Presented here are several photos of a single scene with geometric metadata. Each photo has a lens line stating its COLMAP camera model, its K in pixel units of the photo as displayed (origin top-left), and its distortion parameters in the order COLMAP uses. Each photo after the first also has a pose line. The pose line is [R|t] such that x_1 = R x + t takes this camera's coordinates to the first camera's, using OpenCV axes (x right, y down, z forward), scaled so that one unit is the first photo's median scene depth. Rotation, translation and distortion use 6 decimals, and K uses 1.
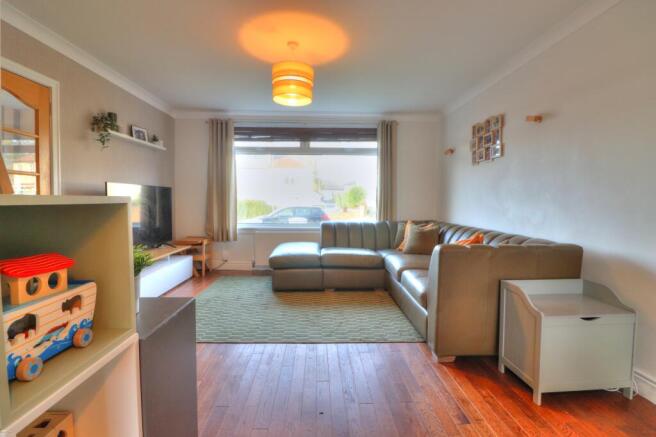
lens RADIAL K [[304.1, 0, 327.7], [0, 304.1, 210.7], [0, 0, 1]] dist [-0.000434, -0.012321]
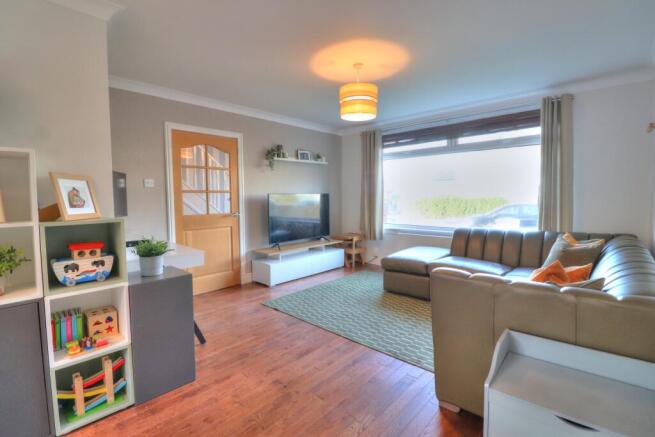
lens RADIAL K [[303.6, 0, 327.2], [0, 303.6, 210.7], [0, 0, 1]] dist [-0.000434, -0.012321]
pose [[0.711776, 0.020918, -0.702095, 0.416089], [-0.008741, 0.999743, 0.020924, -0.035059], [0.702352, -0.008756, 0.711775, 0.105487]]
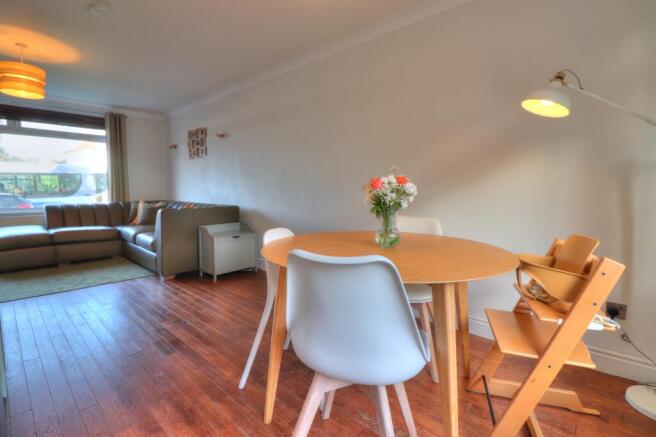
lens RADIAL K [[304.1, 0, 327.7], [0, 304.1, 210.7], [0, 0, 1]] dist [-0.000434, -0.012321]
pose [[0.692801, -0.050927, 0.719328, -0.108885], [0.022144, 0.998535, 0.049366, 0.034985], [-0.720789, -0.018272, 0.692914, -0.452347]]
